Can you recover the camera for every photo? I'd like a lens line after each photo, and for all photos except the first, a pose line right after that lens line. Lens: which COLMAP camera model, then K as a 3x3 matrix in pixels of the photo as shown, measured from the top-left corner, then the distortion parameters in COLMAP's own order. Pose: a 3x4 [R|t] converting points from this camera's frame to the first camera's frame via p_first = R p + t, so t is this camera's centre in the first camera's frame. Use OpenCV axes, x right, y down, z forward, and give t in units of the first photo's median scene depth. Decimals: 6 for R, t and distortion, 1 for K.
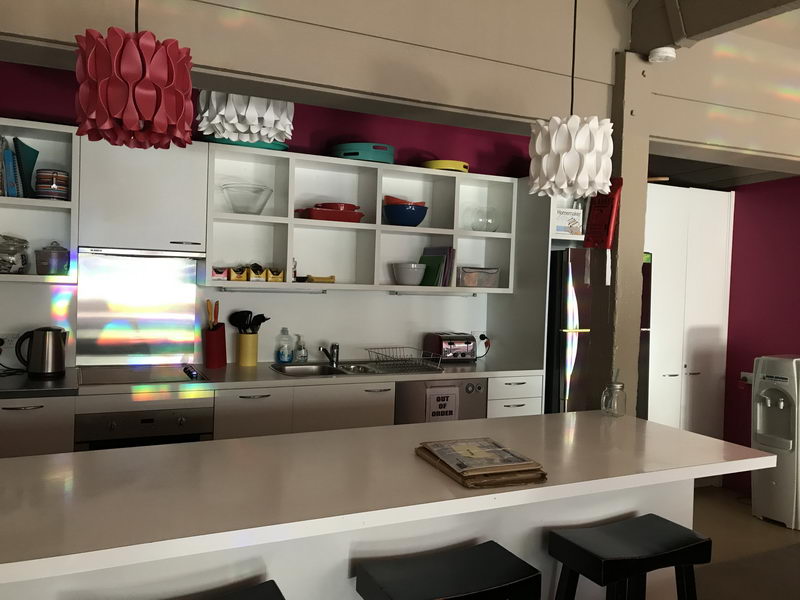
lens RADIAL K [[710.9, 0, 399.6], [0, 710.9, 302.0], [0, 0, 1]] dist [0.016645, 0.003142]
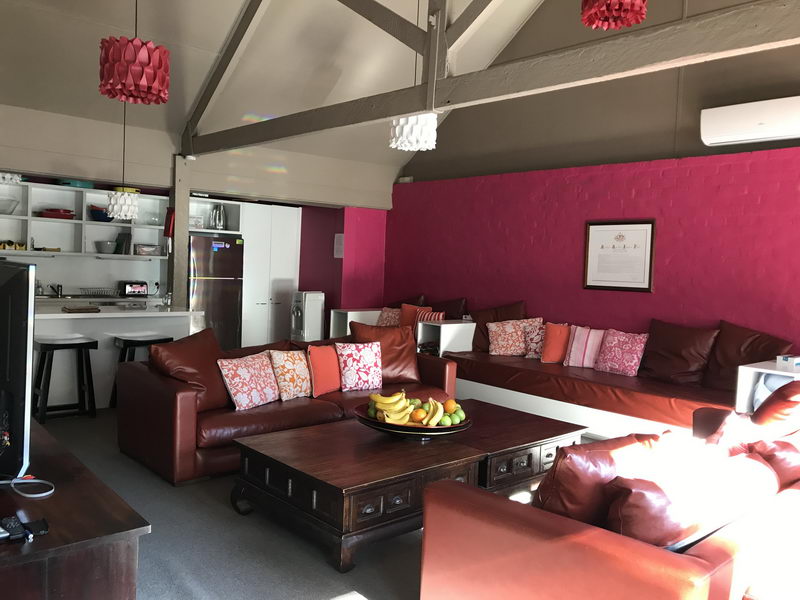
lens RADIAL K [[650.6, 0, 400.8], [0, 650.6, 295.2], [0, 0, 1]] dist [-0.003388, -0.003982]
pose [[0.955743, -0.003820, 0.294178, 0.257271], [-0.003258, 0.999717, 0.023566, 0.043240], [-0.294185, -0.023481, 0.955460, -0.865989]]
